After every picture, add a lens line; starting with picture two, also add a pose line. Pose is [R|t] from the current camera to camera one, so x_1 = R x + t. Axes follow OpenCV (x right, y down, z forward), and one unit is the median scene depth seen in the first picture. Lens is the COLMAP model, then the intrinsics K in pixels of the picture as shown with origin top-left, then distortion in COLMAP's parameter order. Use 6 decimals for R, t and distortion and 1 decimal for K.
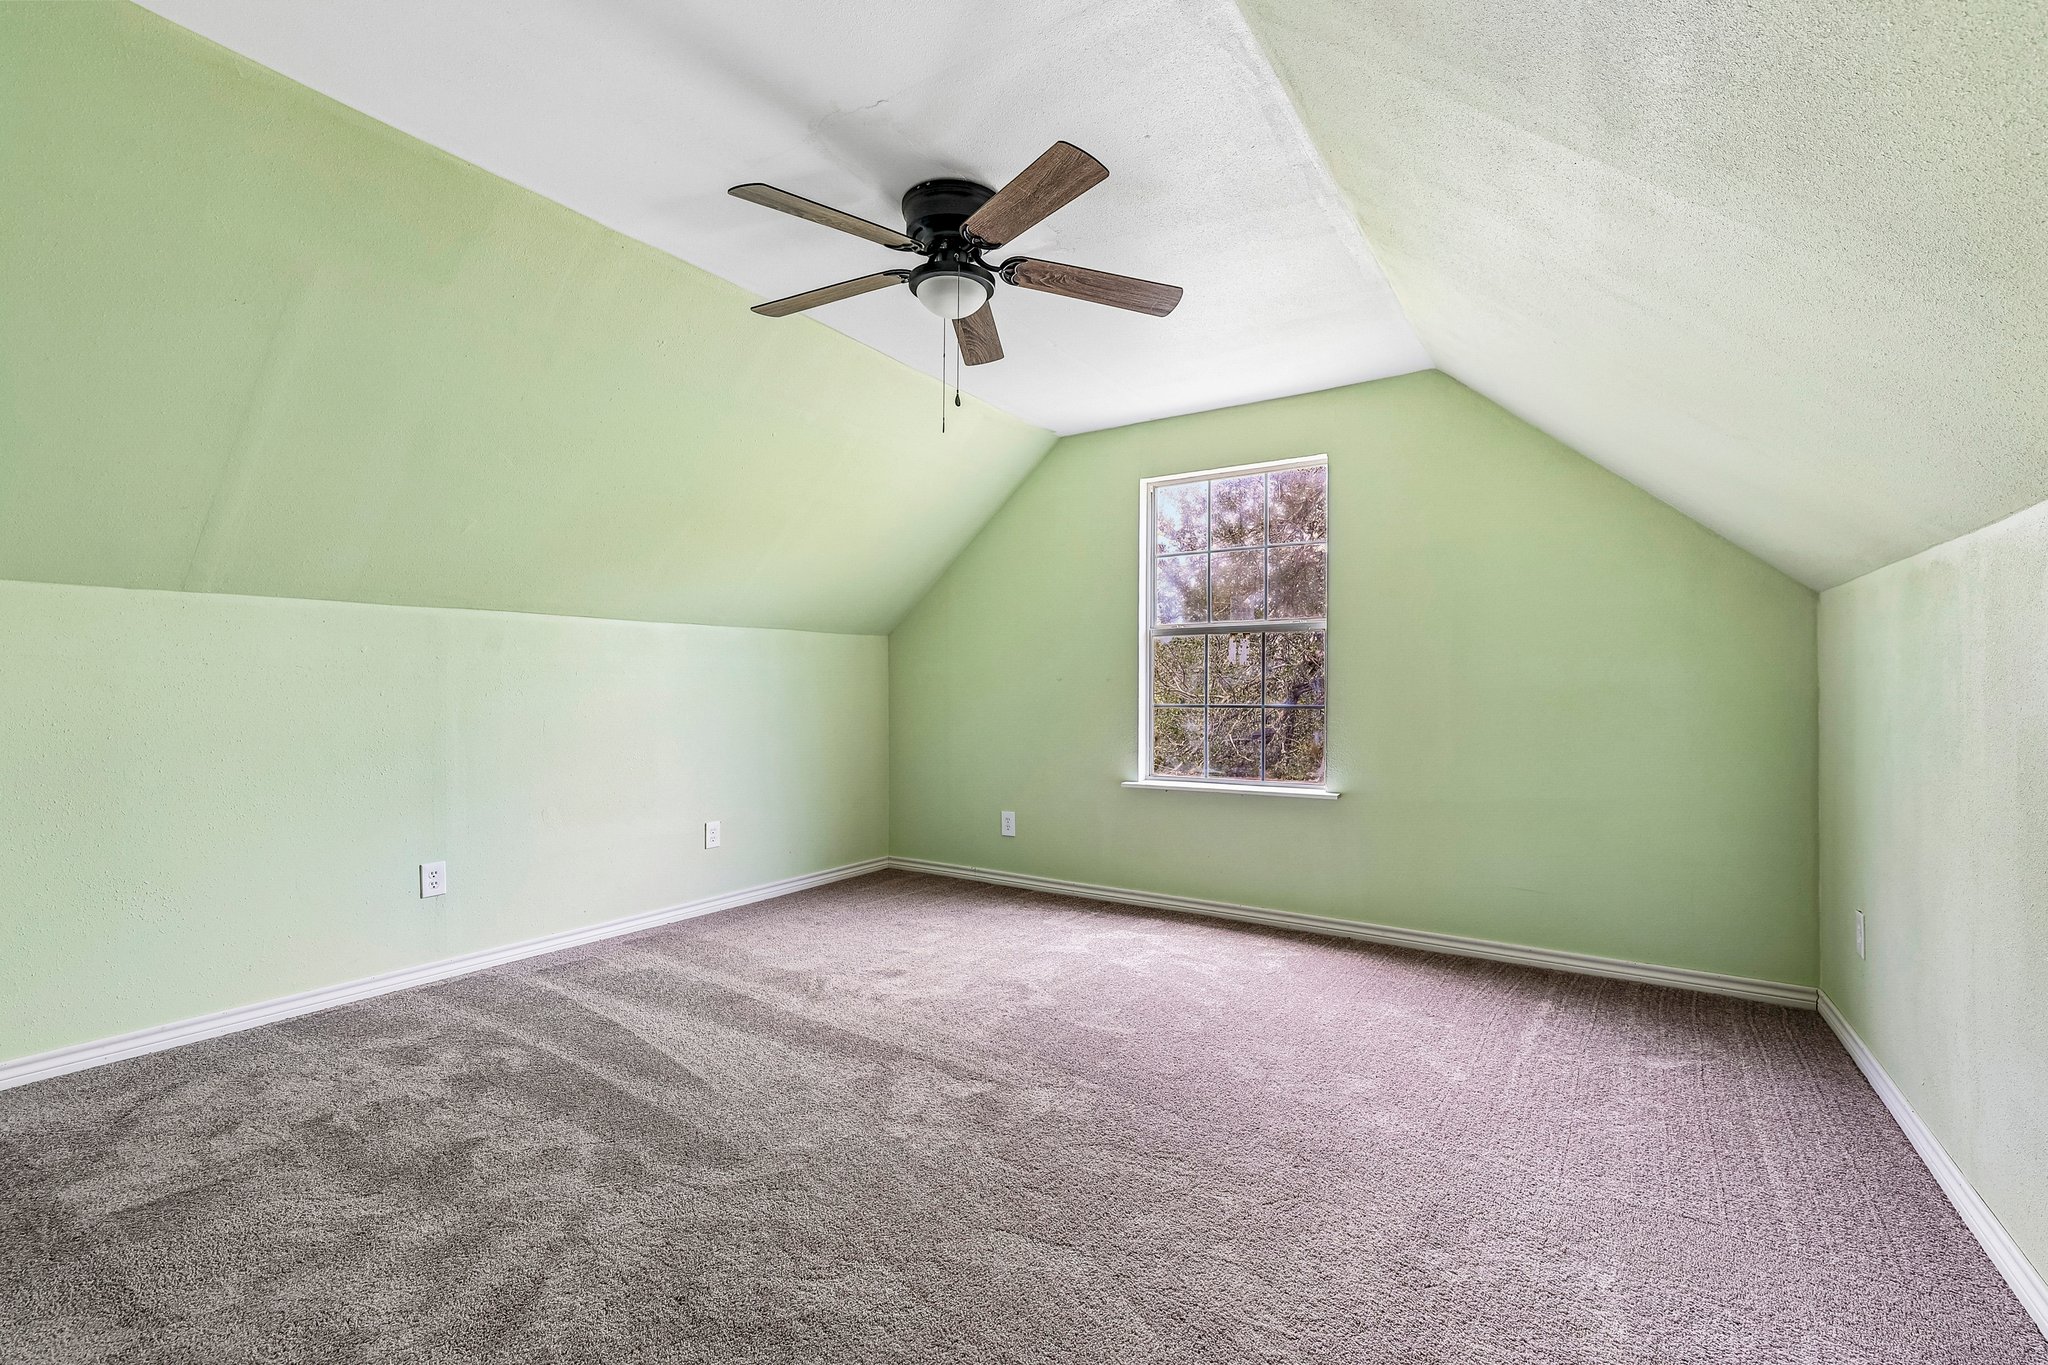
lens RADIAL K [[886.2, 0, 1042.4], [0, 886.2, 685.3], [0, 0, 1]] dist [0.004346, 0.001410]
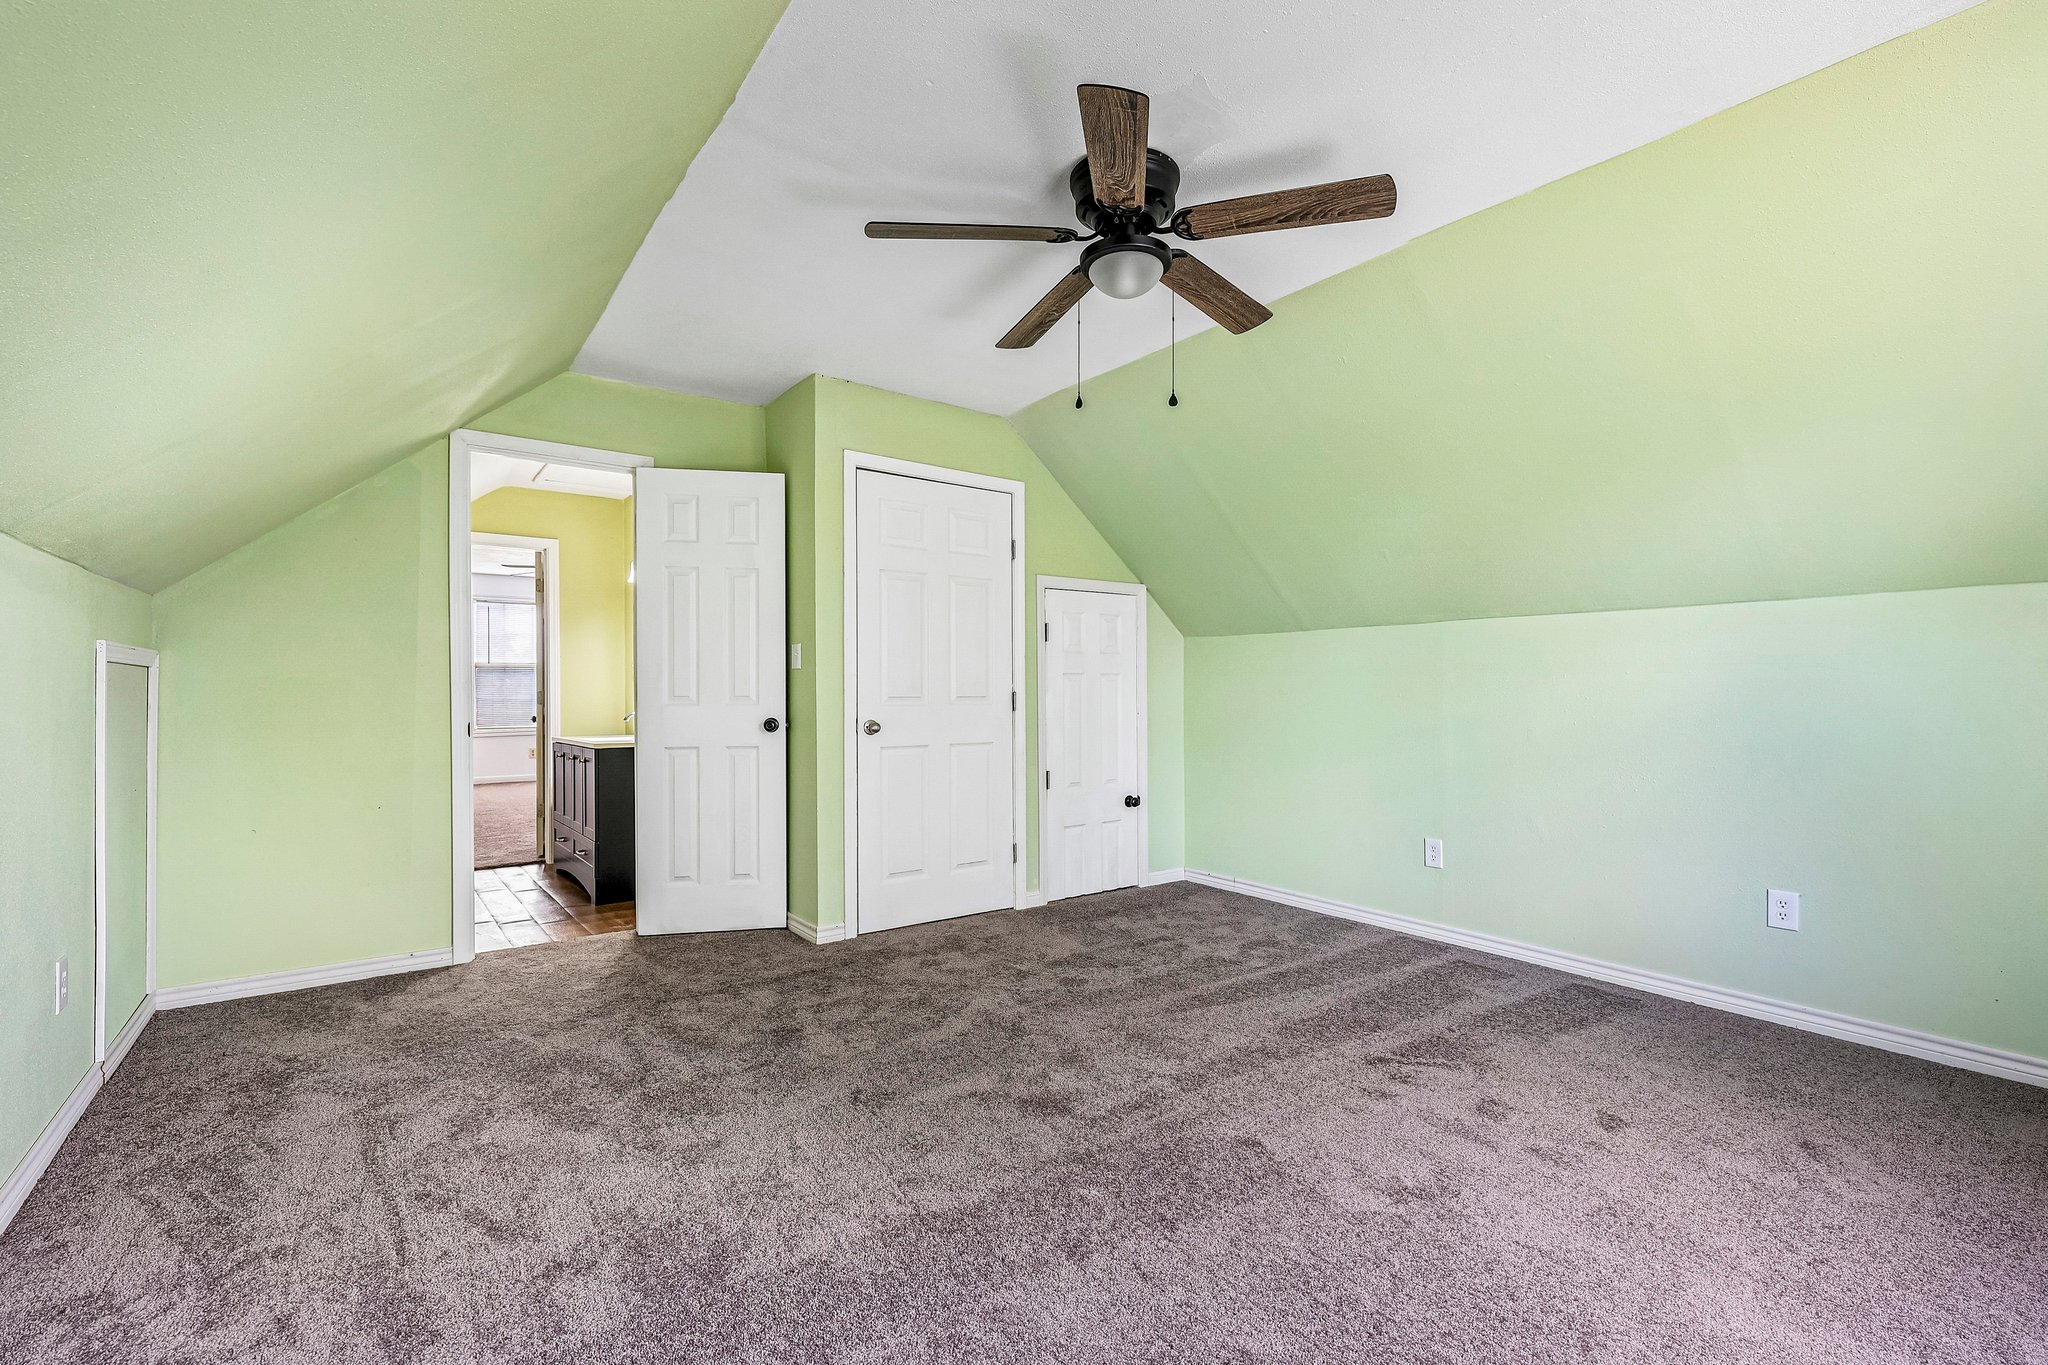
lens RADIAL K [[886.2, 0, 1040.3], [0, 886.2, 681.8], [0, 0, 1]] dist [0.004346, 0.001410]
pose [[-0.352384, -0.010657, -0.935795, 0.610032], [-0.002783, 0.999943, -0.010339, 0.005281], [0.935851, -0.001039, -0.352393, 0.940636]]
